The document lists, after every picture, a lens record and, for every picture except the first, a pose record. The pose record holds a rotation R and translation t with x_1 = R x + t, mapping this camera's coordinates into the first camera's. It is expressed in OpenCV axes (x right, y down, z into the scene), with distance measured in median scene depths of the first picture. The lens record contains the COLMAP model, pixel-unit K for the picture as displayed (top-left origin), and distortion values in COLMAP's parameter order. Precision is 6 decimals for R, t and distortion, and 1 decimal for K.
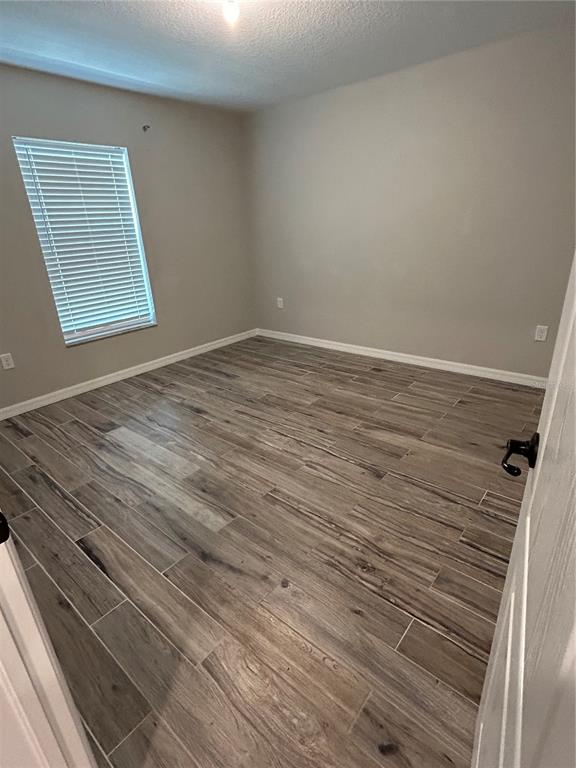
lens RADIAL K [[398.3, 0, 288.0], [0, 398.3, 384.0], [0, 0, 1]] dist [-0.002625, 0.002371]
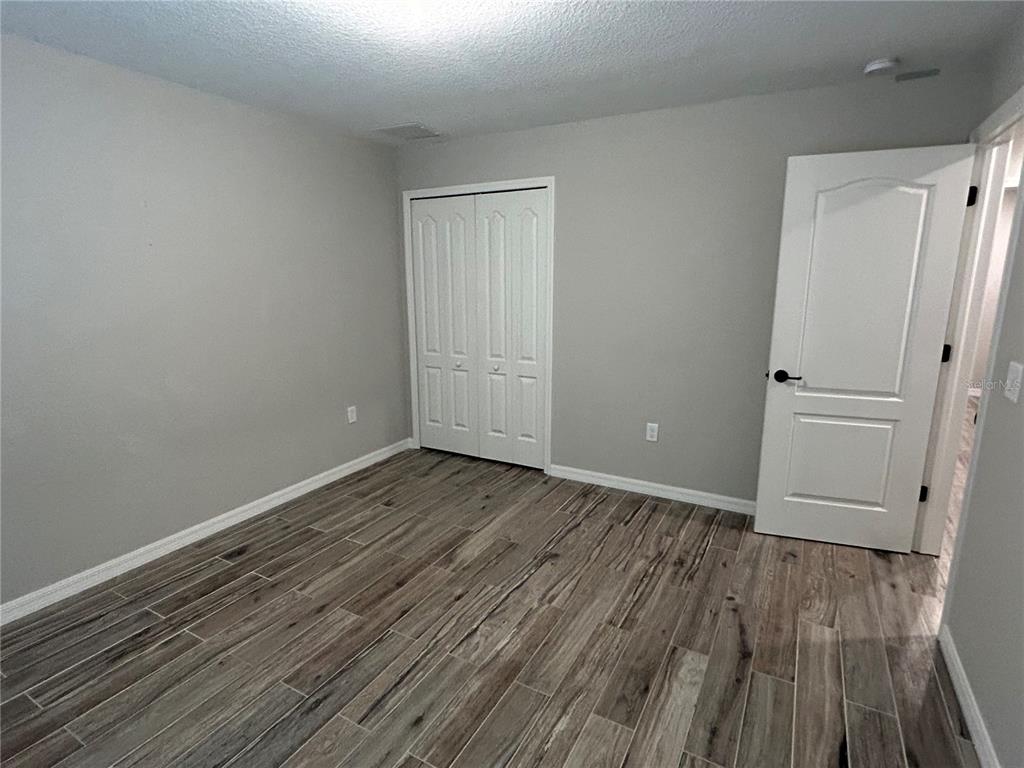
lens RADIAL K [[545.6, 0, 512.0], [0, 545.6, 384.0], [0, 0, 1]] dist [-0.019509, 0.019525]
pose [[-0.191674, -0.153477, 0.969384, -0.827970], [0.382484, 0.897927, 0.217791, -0.399063], [-0.903862, 0.412519, -0.113407, 0.946892]]
